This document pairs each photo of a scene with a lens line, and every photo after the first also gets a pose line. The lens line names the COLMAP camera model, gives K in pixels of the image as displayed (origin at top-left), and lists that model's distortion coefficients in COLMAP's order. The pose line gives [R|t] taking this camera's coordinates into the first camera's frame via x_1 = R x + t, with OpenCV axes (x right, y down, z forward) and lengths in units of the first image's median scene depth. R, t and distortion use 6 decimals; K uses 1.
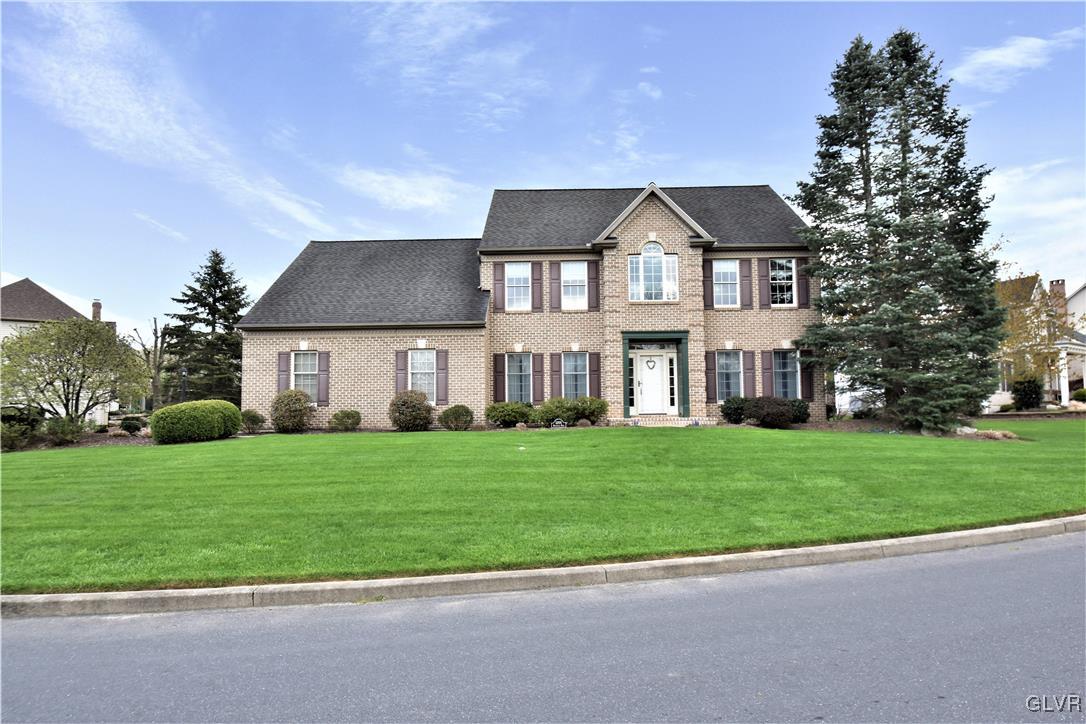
lens RADIAL K [[595.2, 0, 543.0], [0, 595.2, 362.0], [0, 0, 1]] dist [0.001511, 0.000110]
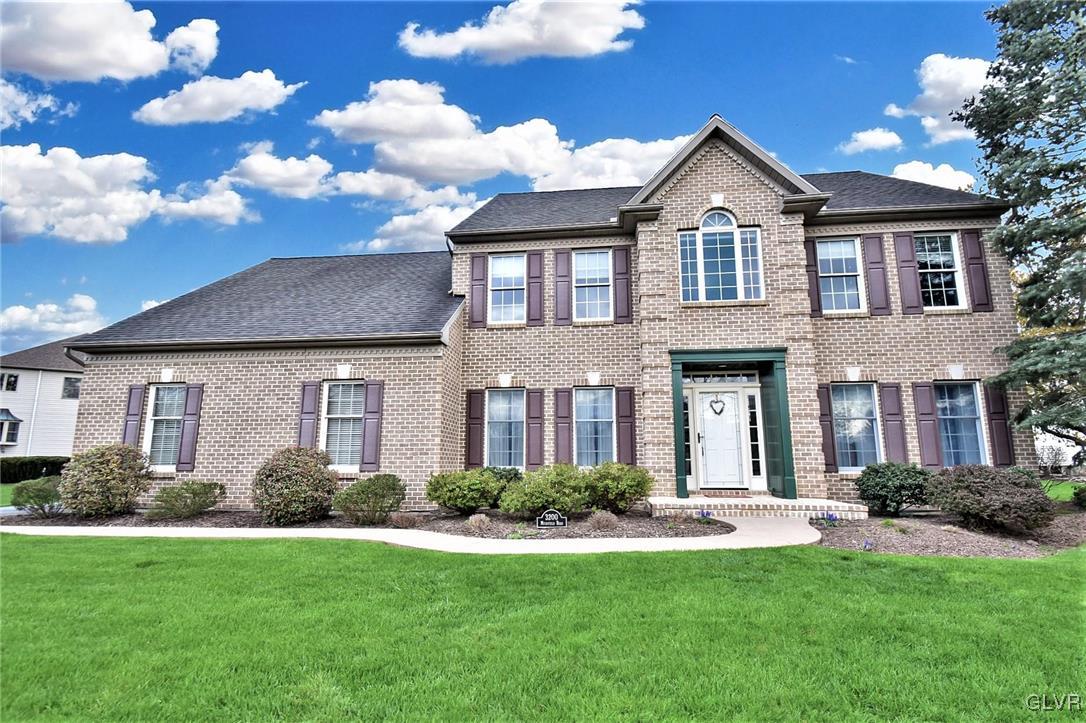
lens RADIAL K [[480.3, 0, 536.8], [0, 480.3, 384.3], [0, 0, 1]] dist [0.002281, -0.000027]
pose [[0.995204, -0.004077, -0.097737, 0.043982], [-0.002530, 0.997724, -0.067381, 0.015312], [0.097789, 0.067305, 0.992929, 0.491427]]
